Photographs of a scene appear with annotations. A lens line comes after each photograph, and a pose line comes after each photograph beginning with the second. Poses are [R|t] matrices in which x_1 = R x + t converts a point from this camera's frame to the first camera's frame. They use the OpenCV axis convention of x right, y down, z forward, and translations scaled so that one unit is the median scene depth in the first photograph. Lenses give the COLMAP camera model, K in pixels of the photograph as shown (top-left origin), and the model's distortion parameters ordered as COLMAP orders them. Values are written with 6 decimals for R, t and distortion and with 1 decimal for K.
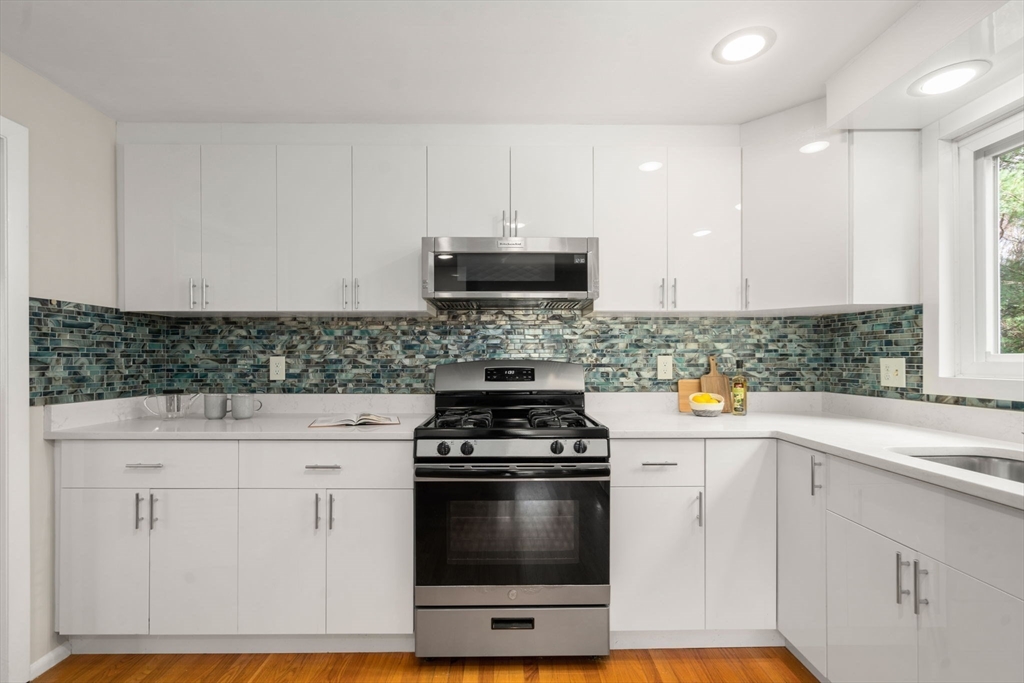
lens RADIAL K [[460.0, 0, 507.5], [0, 460.0, 361.6], [0, 0, 1]] dist [-0.010242, -0.000180]
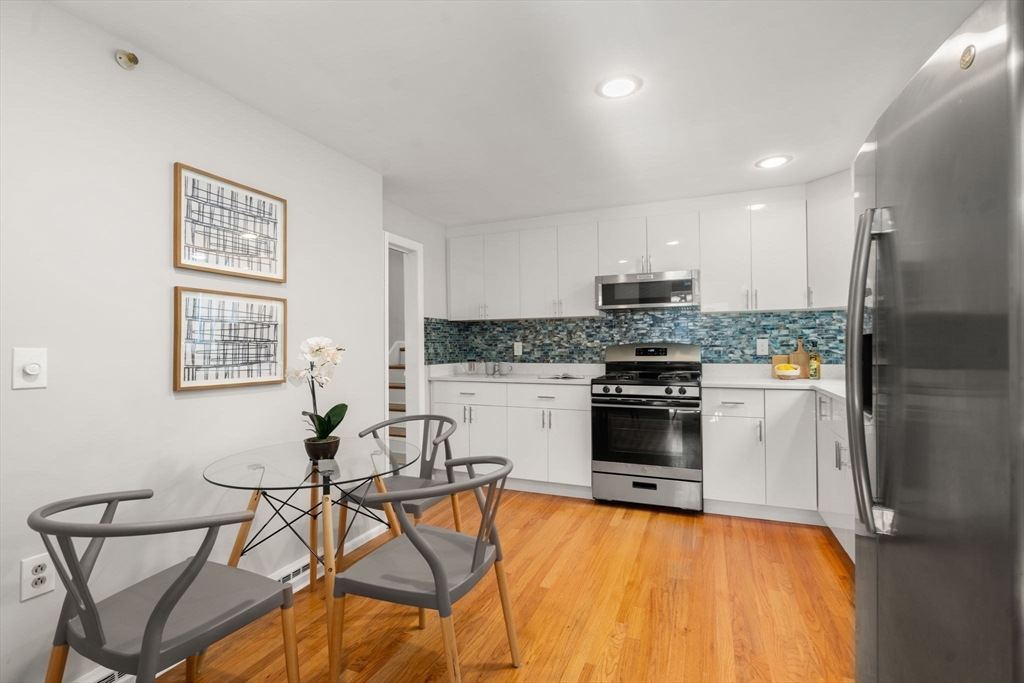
lens RADIAL K [[460.0, 0, 511.6], [0, 460.0, 343.4], [0, 0, 1]] dist [-0.010242, -0.000180]
pose [[0.920316, -0.008913, -0.391074, 0.184962], [0.007250, 0.999957, -0.005730, 0.003980], [0.391108, 0.002438, 0.920342, -0.683046]]
